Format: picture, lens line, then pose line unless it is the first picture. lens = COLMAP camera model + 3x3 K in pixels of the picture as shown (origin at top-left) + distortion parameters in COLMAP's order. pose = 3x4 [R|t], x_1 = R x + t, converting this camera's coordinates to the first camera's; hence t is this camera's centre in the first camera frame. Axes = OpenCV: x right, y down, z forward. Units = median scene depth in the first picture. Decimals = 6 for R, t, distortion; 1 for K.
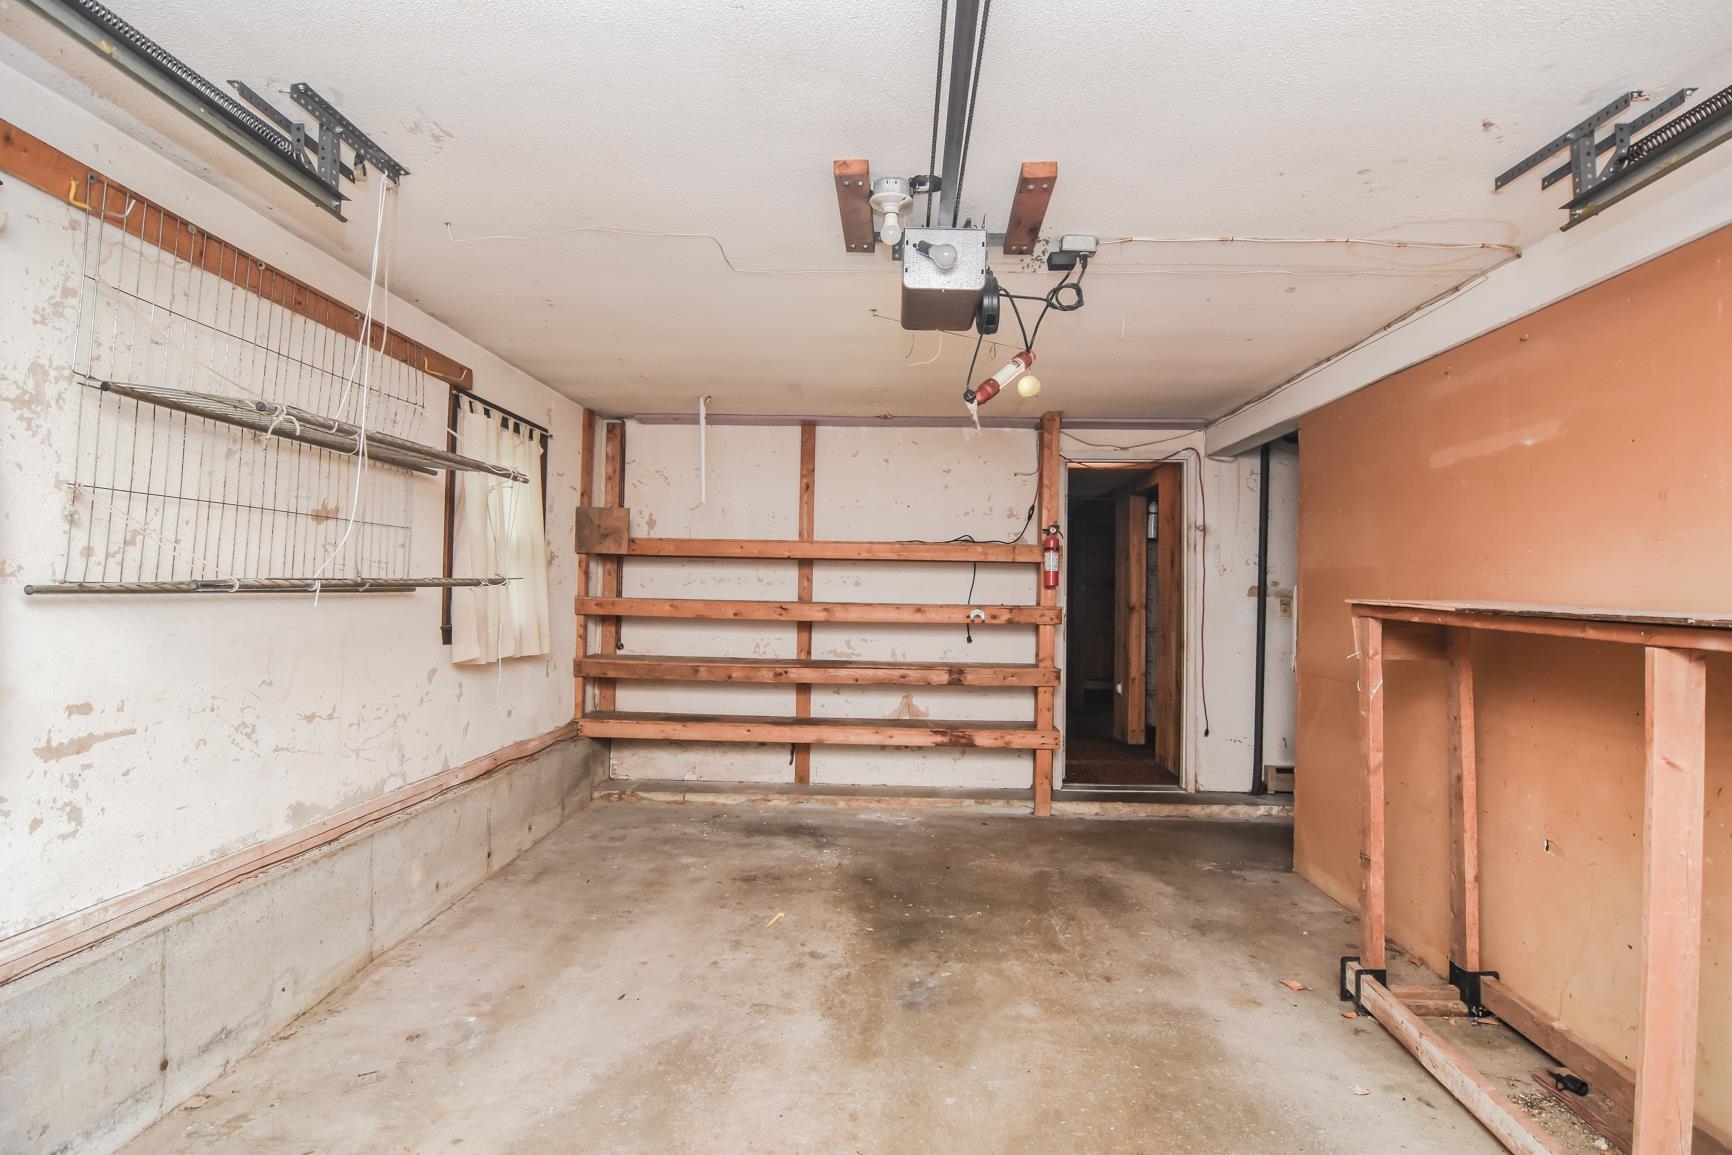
lens RADIAL K [[921.7, 0, 865.6], [0, 921.7, 573.2], [0, 0, 1]] dist [-0.011890, -0.006326]
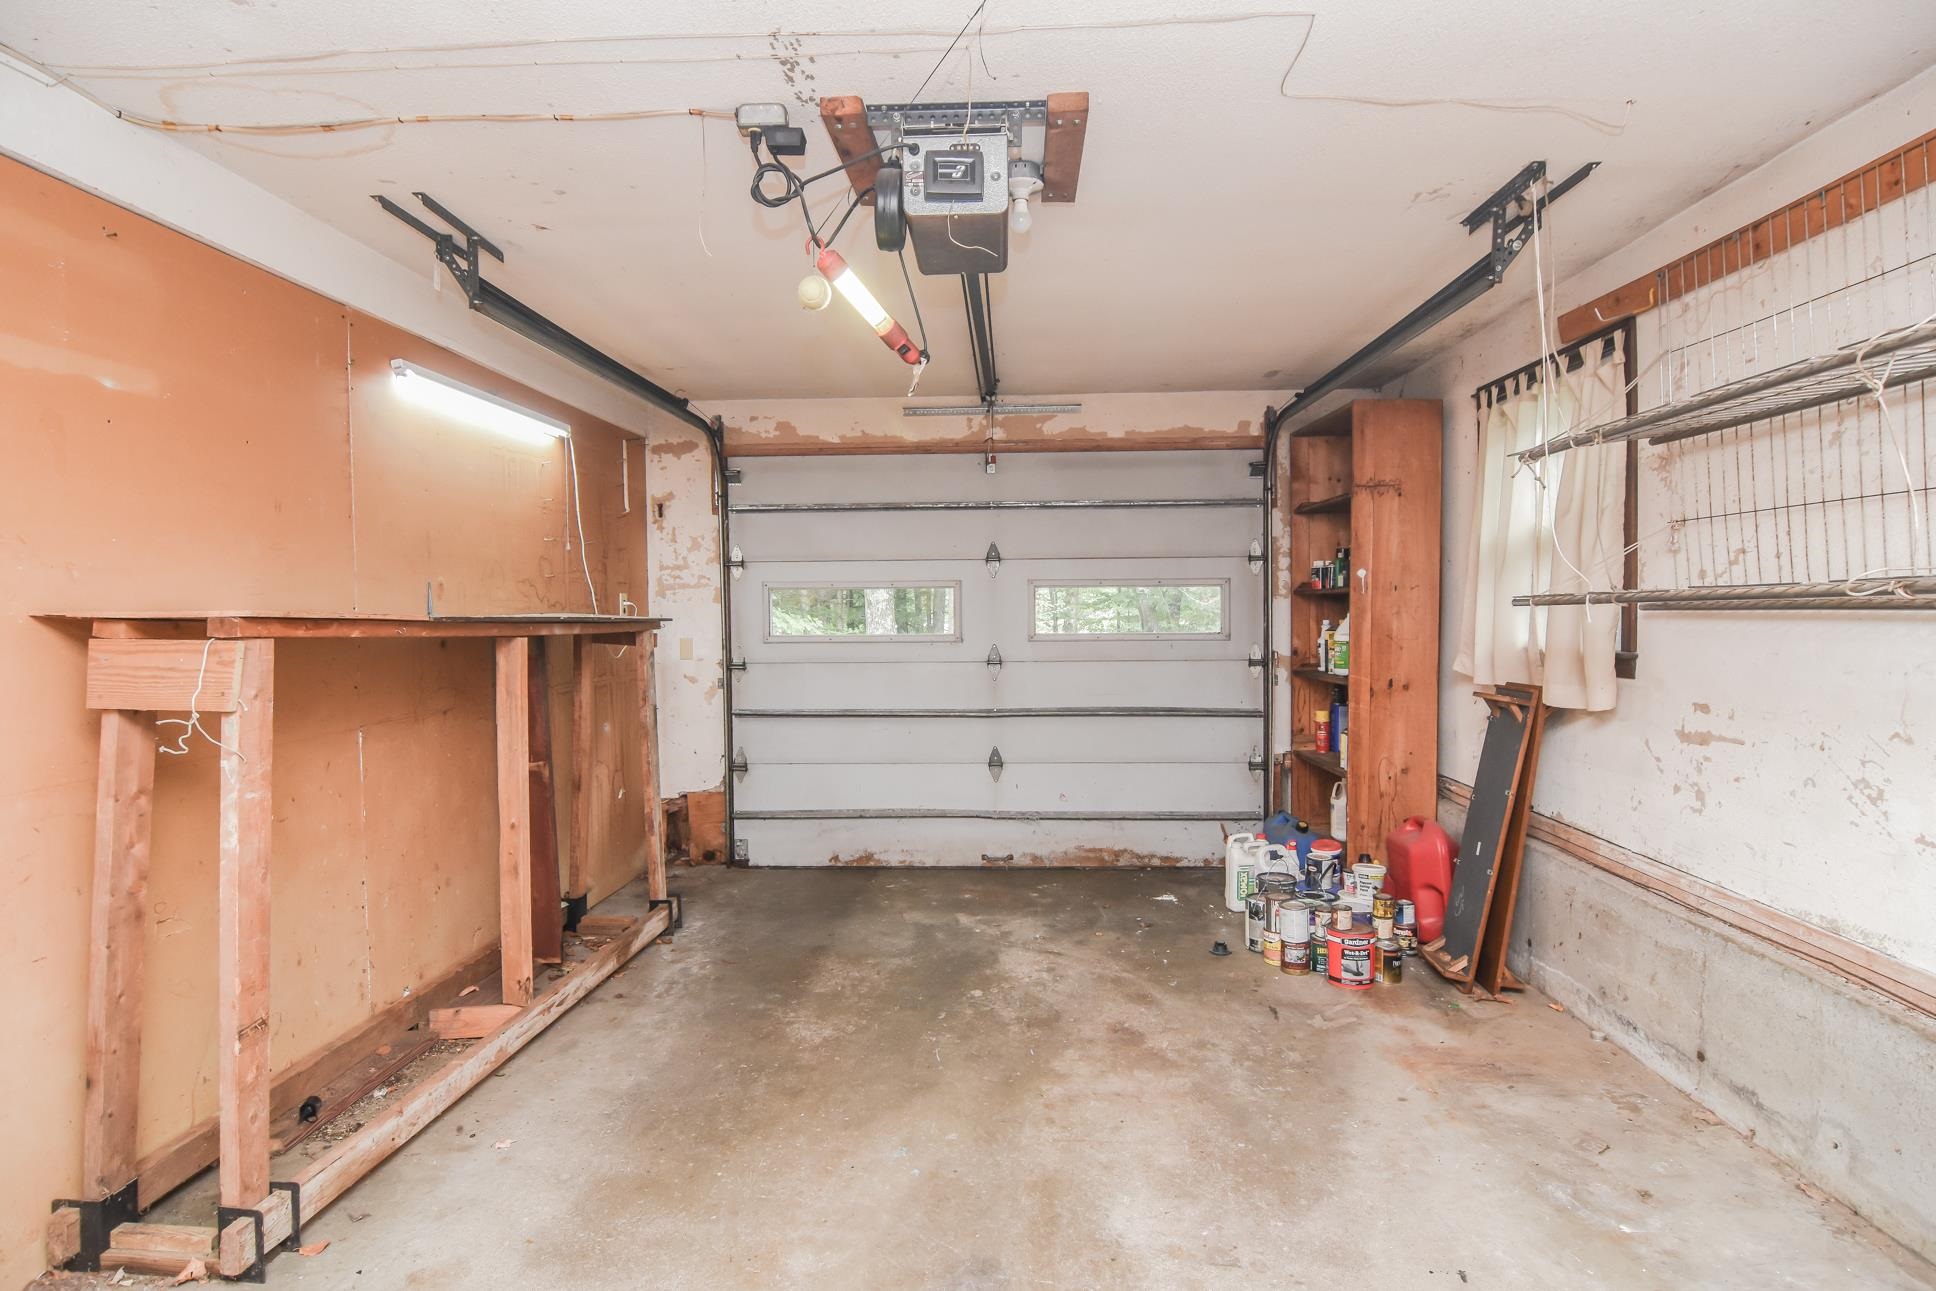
lens RADIAL K [[1030.3, 0, 967.6], [0, 1030.3, 640.7], [0, 0, 1]] dist [-0.011890, -0.006326]
pose [[-0.999975, -0.006502, 0.002597, 0.076769], [-0.006468, 0.999897, 0.012774, 0.045533], [-0.002680, 0.012756, -0.999915, 2.059342]]
